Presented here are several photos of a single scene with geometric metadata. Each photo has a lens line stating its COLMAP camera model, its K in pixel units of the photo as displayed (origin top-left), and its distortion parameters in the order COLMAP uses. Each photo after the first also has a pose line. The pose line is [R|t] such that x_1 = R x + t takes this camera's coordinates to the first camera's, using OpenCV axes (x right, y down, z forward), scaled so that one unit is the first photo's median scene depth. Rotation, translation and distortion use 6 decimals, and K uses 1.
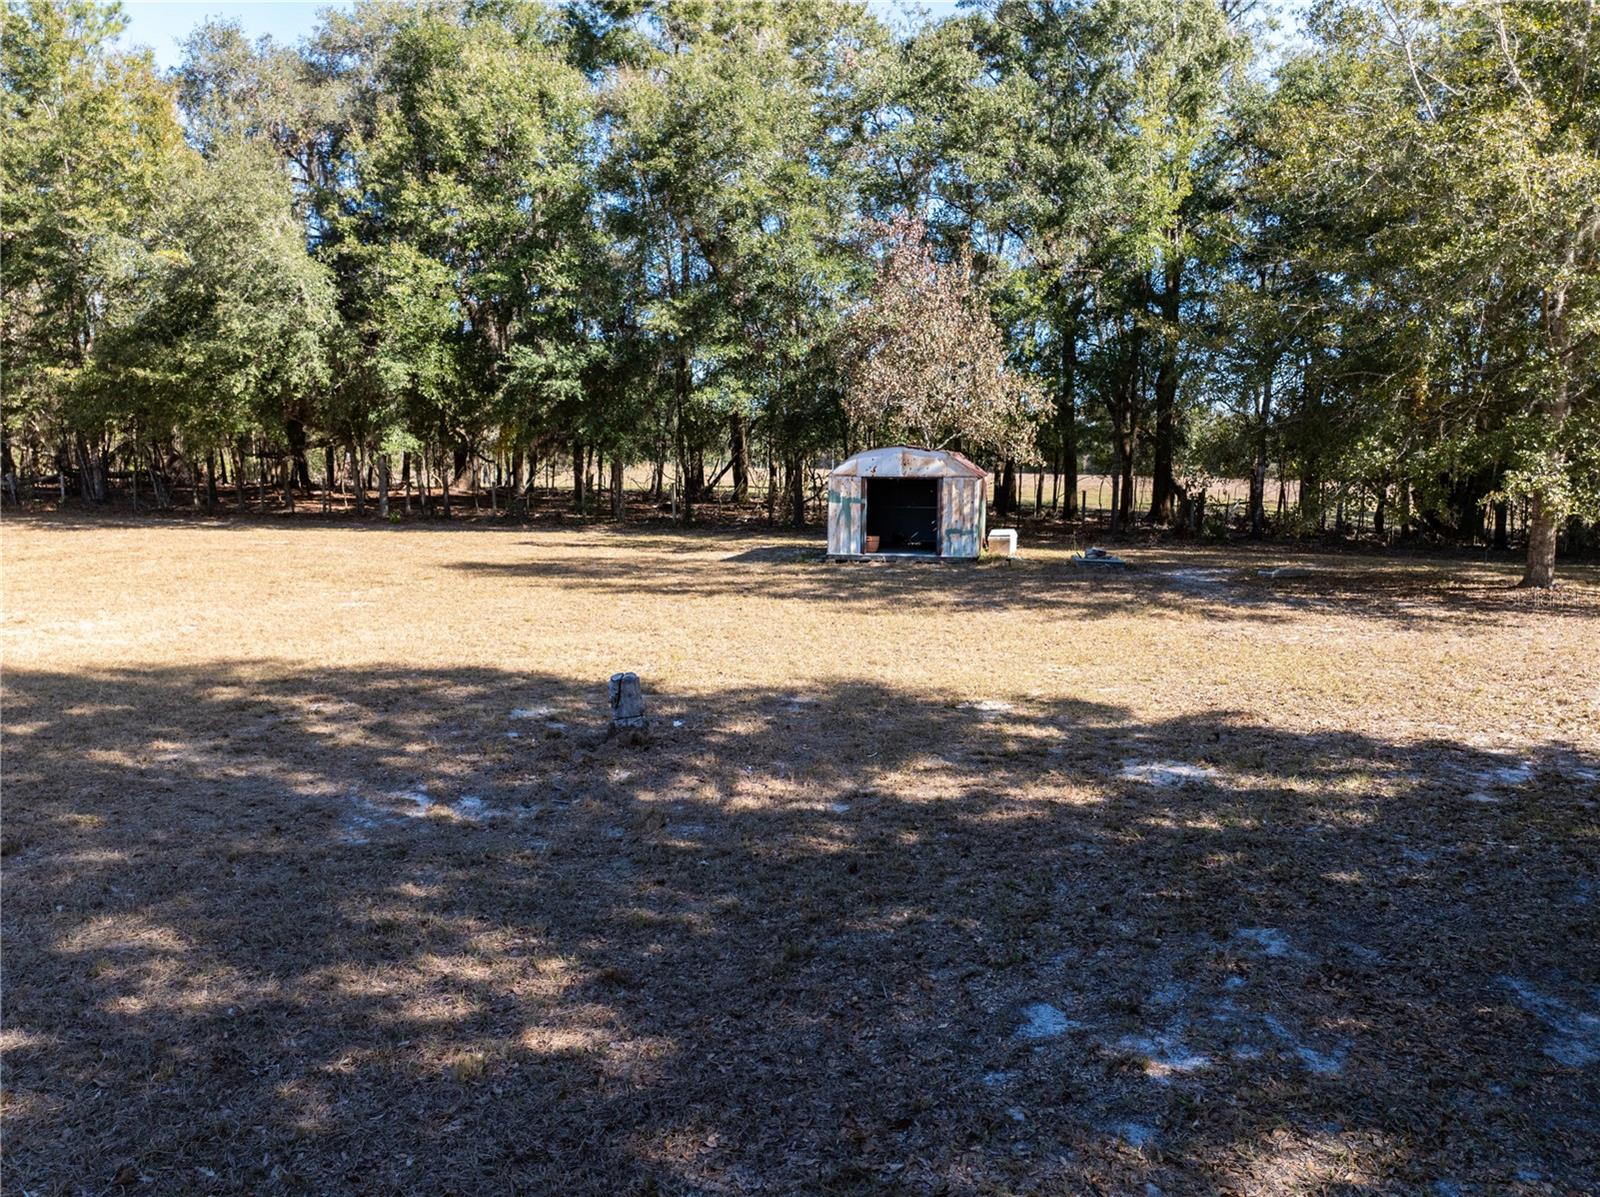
lens RADIAL K [[1126.8, 0, 803.7], [0, 1126.8, 590.1], [0, 0, 1]] dist [-0.052705, 0.022866]
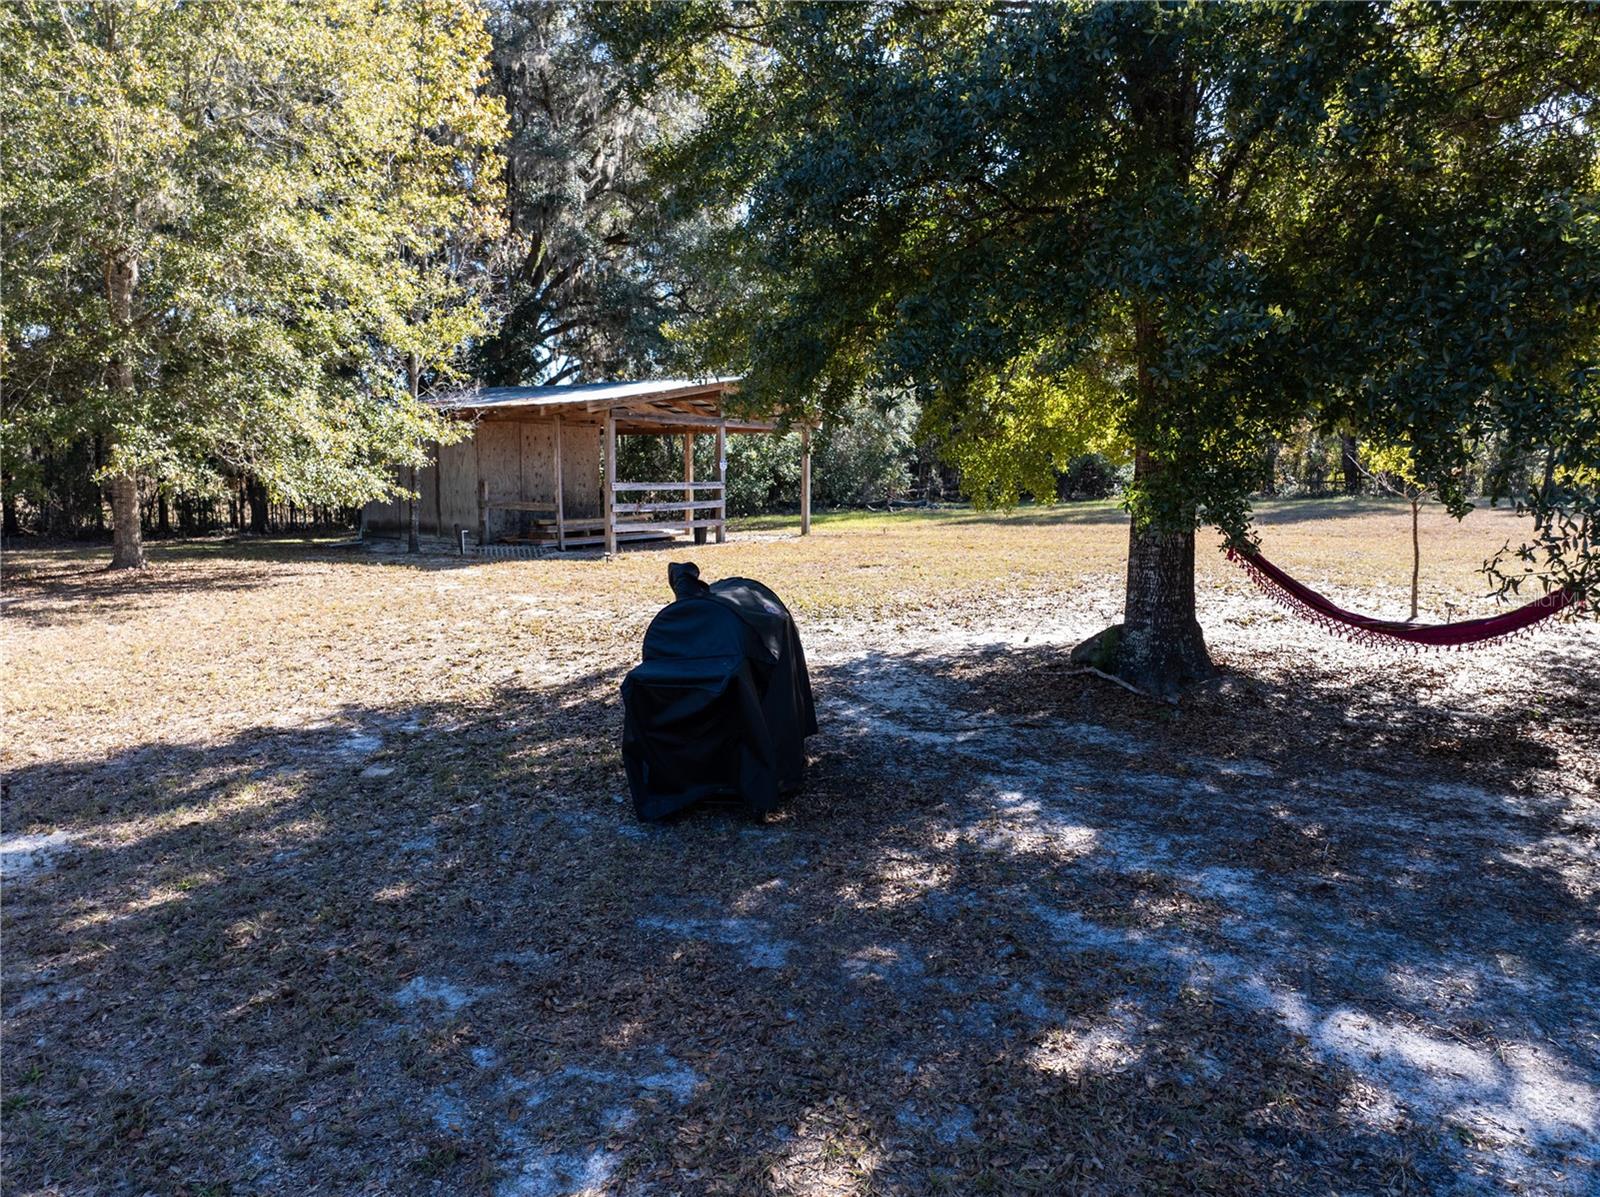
lens RADIAL K [[1126.8, 0, 800.5], [0, 1126.8, 599.7], [0, 0, 1]] dist [-0.052705, 0.022866]
pose [[0.328020, -0.112753, 0.937918, -0.114629], [0.094767, 0.991770, 0.086084, -0.005298], [-0.939905, 0.060647, 0.336005, 0.245650]]
